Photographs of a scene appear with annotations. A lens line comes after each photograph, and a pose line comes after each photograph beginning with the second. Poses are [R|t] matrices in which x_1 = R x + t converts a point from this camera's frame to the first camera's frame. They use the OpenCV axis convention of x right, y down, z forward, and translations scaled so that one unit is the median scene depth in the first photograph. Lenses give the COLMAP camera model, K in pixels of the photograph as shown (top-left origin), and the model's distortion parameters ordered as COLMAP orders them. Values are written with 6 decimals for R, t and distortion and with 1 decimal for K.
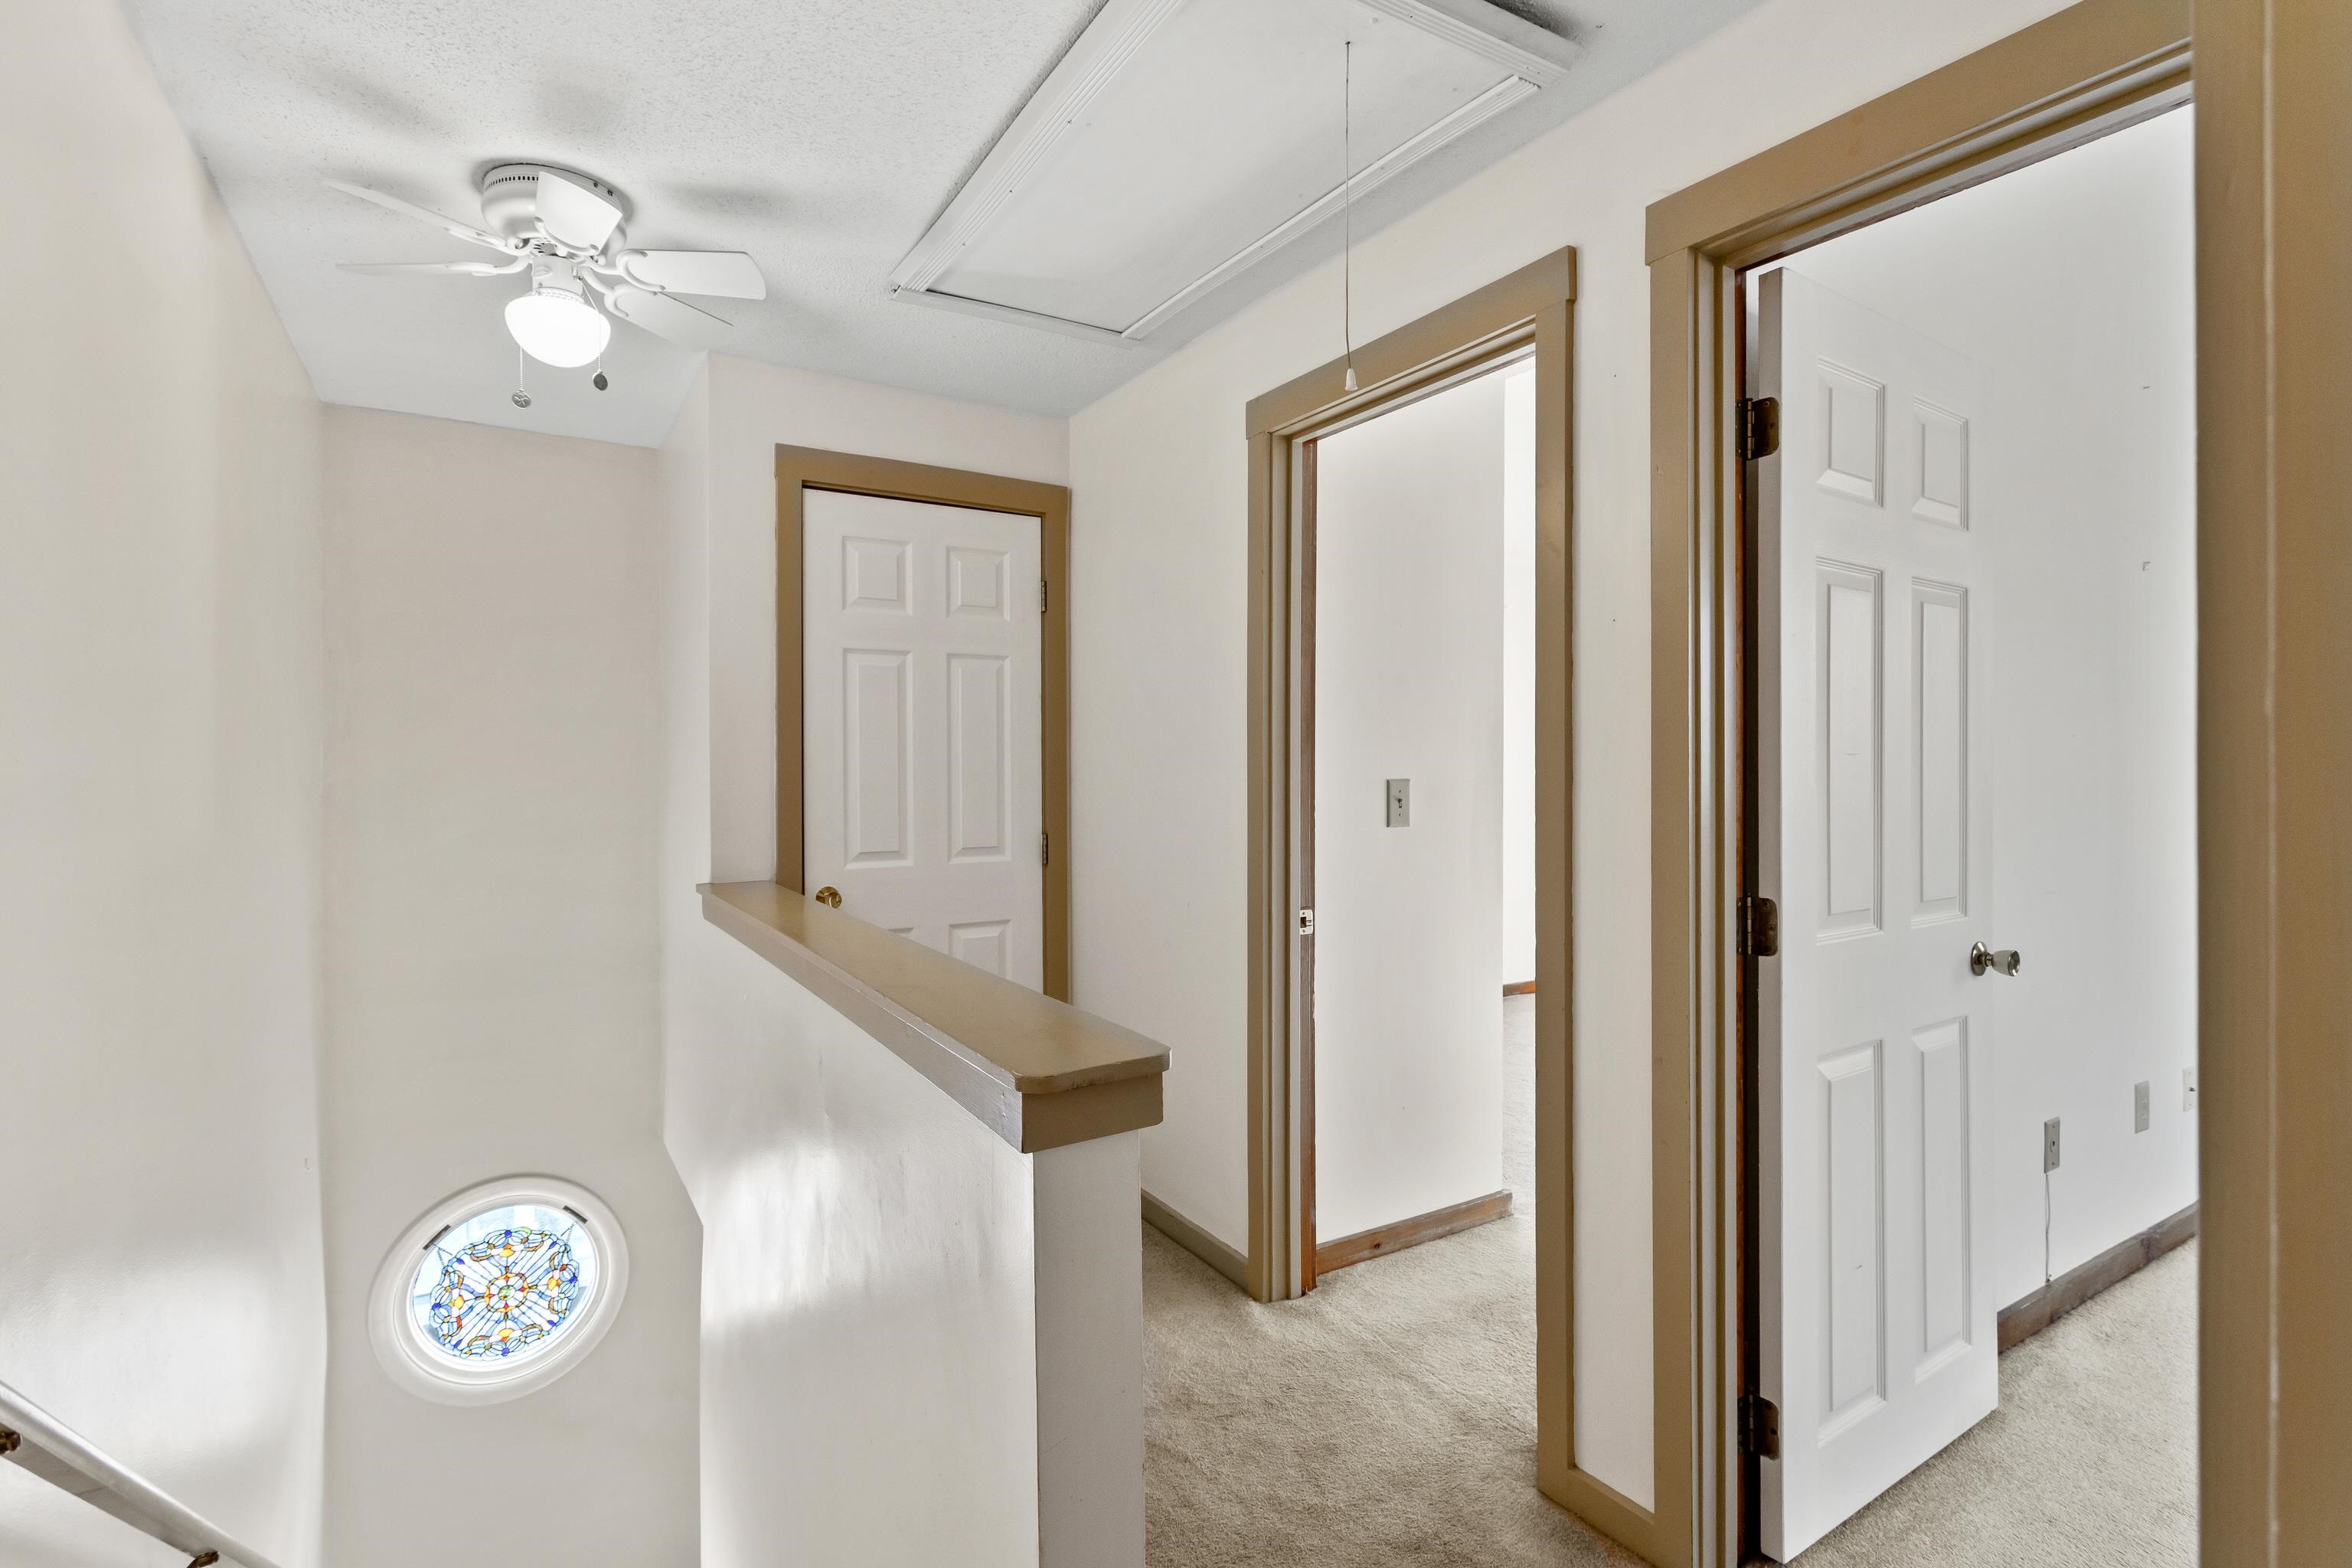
lens RADIAL K [[1118.0, 0, 1172.8], [0, 1118.0, 767.8], [0, 0, 1]] dist [-0.005023, 0.002970]
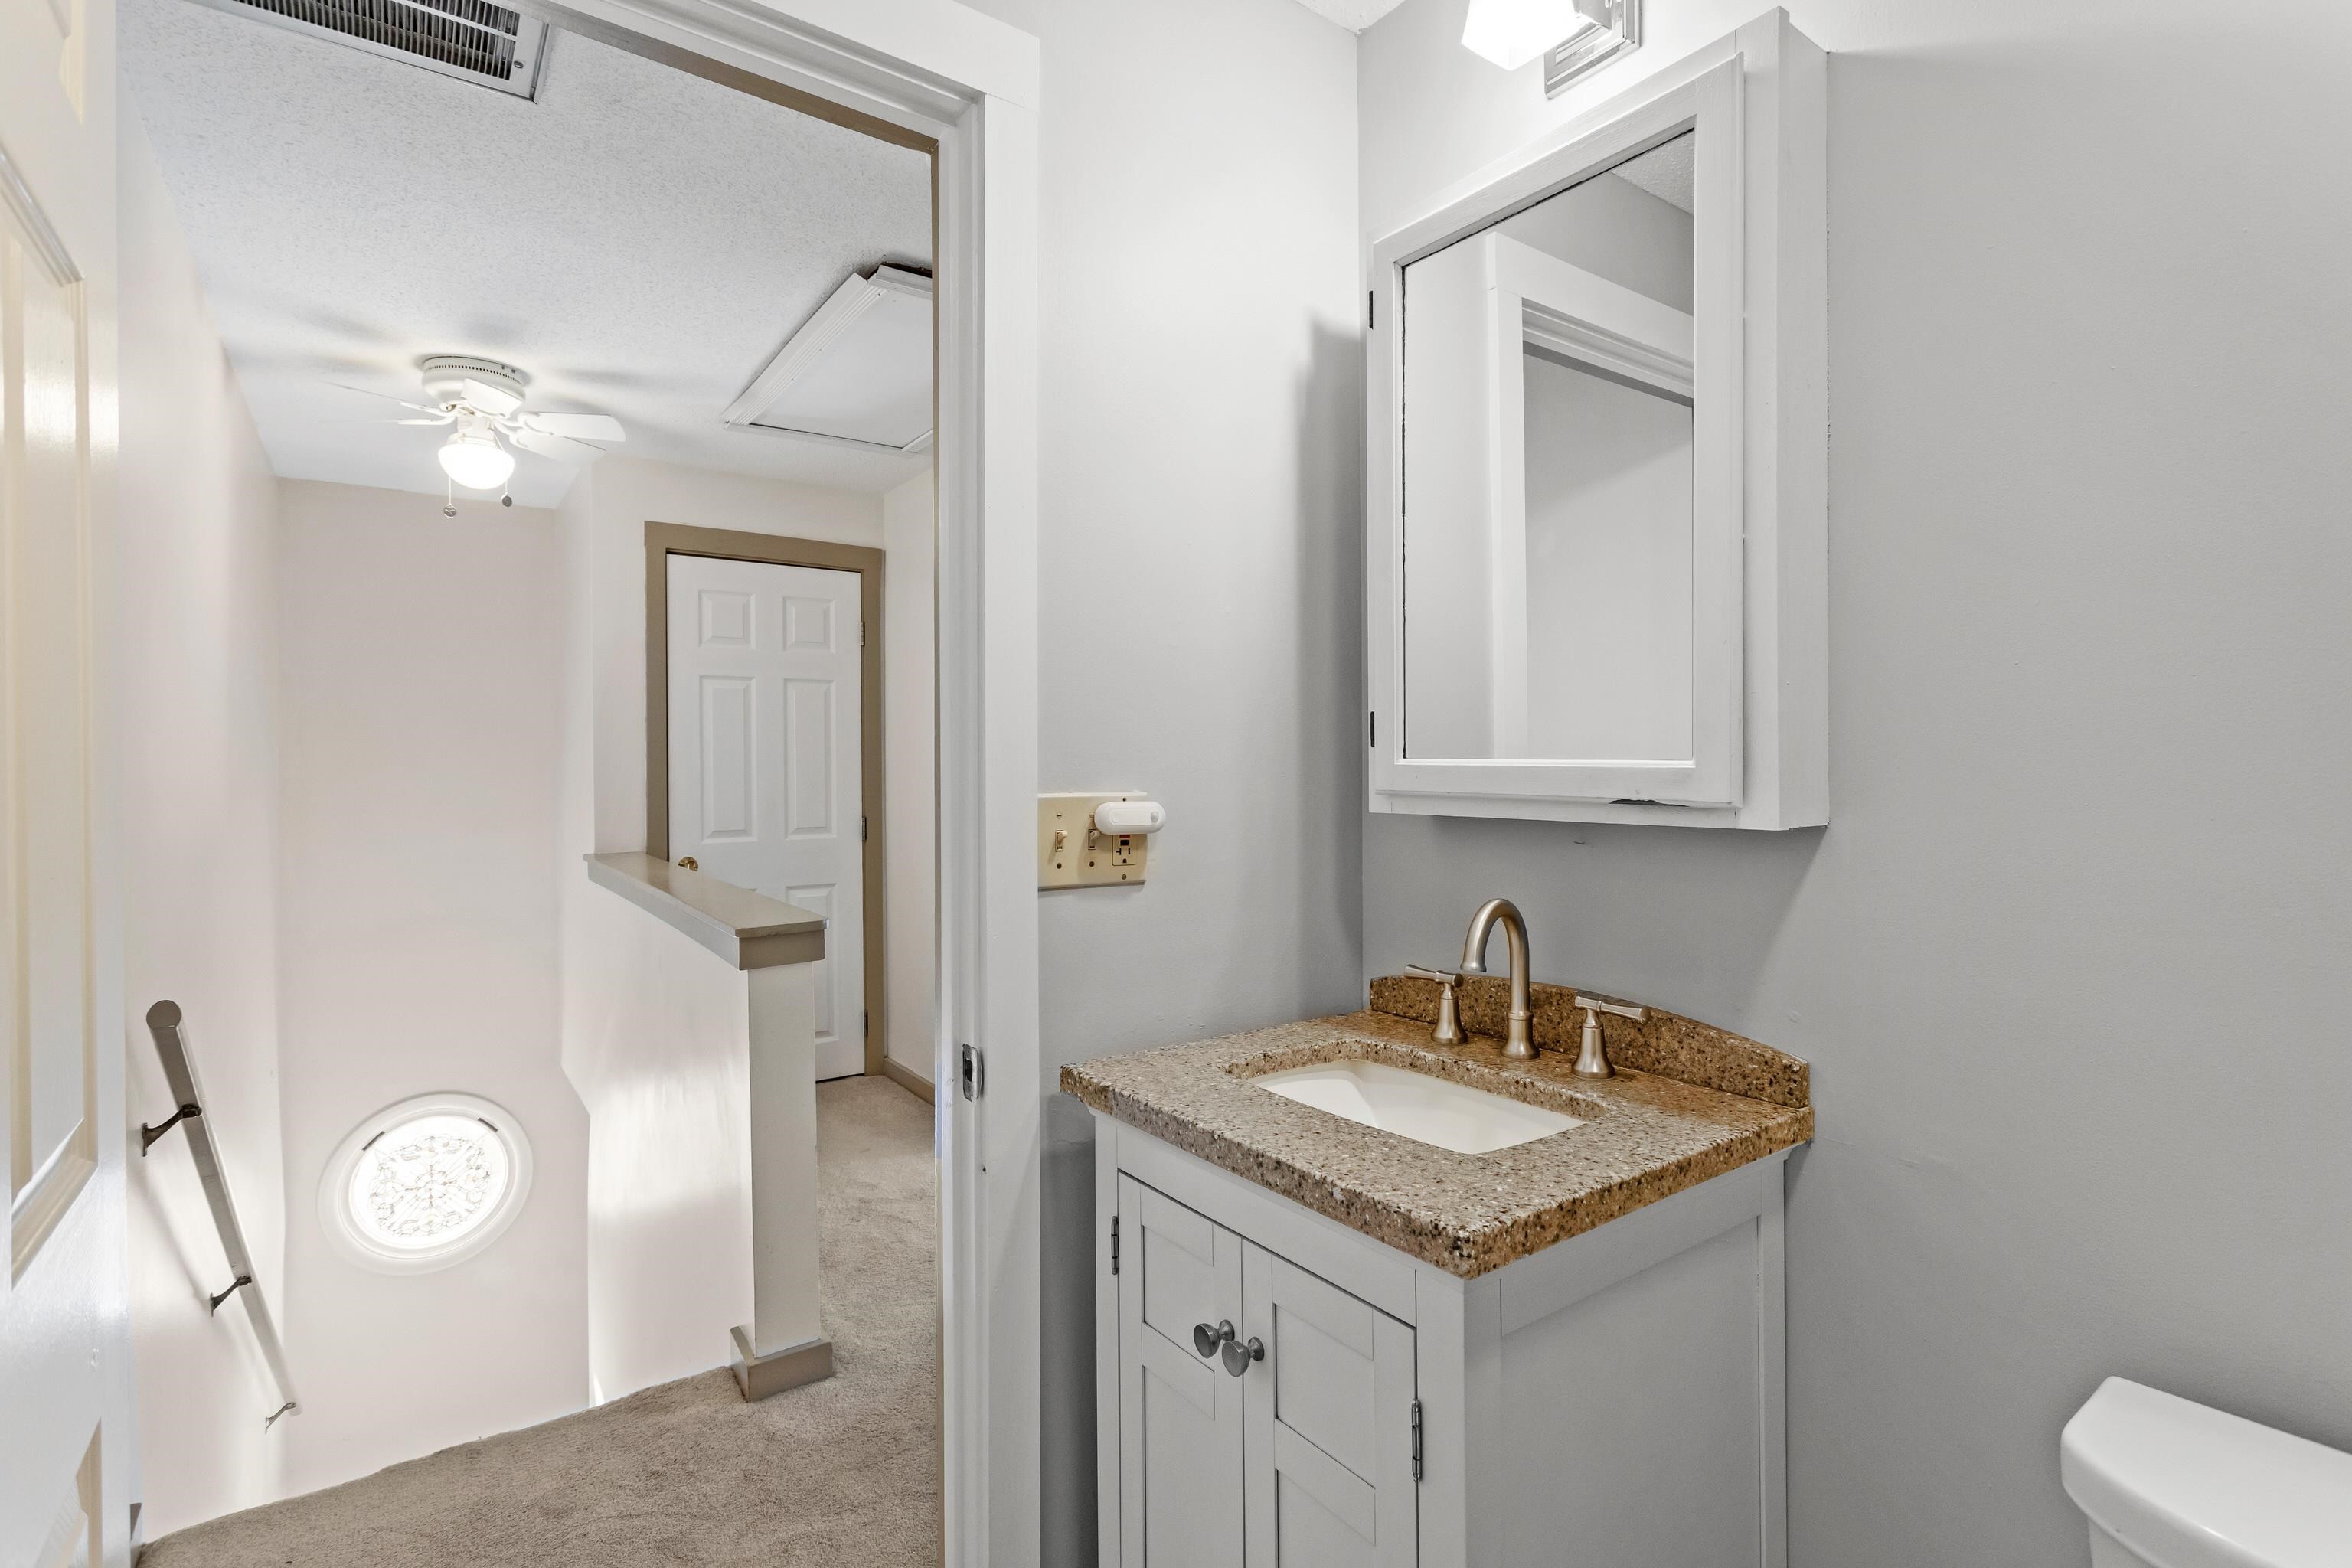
lens RADIAL K [[1118.0, 0, 1180.7], [0, 1118.0, 775.9], [0, 0, 1]] dist [-0.005023, 0.002970]
pose [[0.997627, 0.001065, 0.068840, 0.162287], [-0.001641, 0.999964, 0.008311, -0.000455], [-0.068829, -0.008404, 0.997593, -0.317223]]
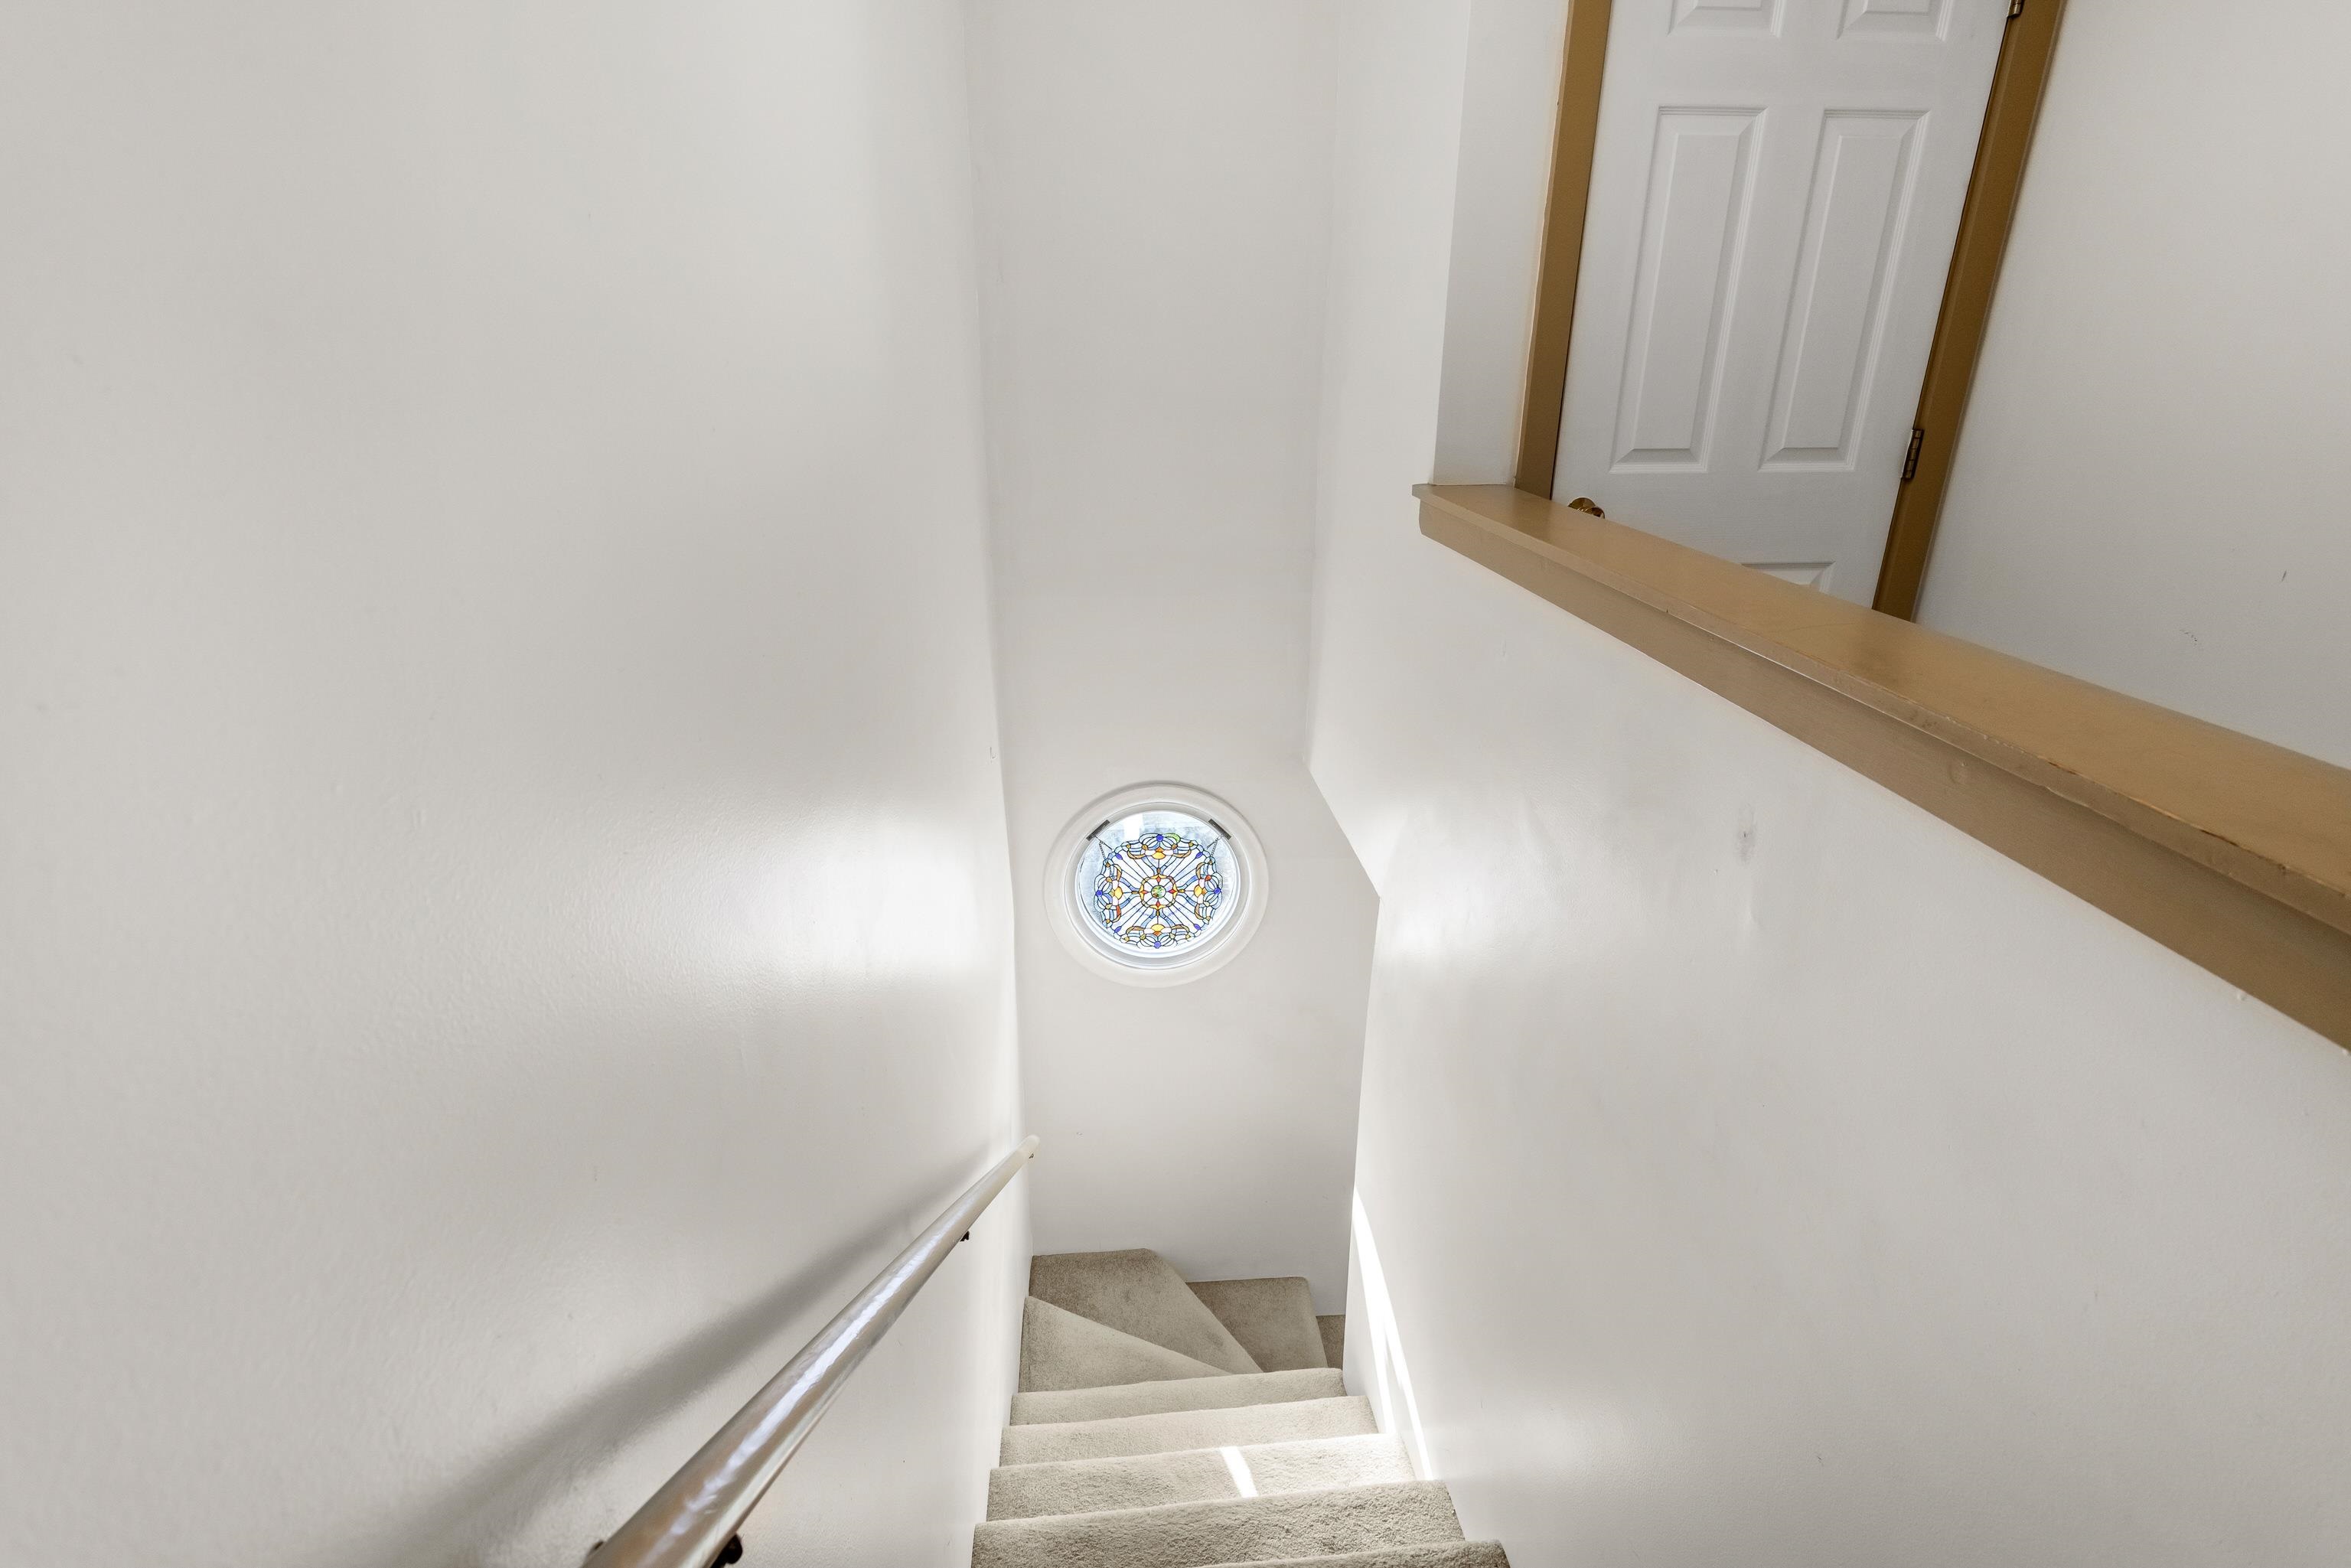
lens RADIAL K [[1117.5, 0, 1187.4], [0, 1117.5, 784.0], [0, 0, 1]] dist [-0.005023, 0.002970]
pose [[0.896425, 0.169079, -0.409677, -0.192696], [-0.009778, 0.931689, 0.363124, 0.019965], [0.443088, -0.321508, 0.836843, 0.221230]]
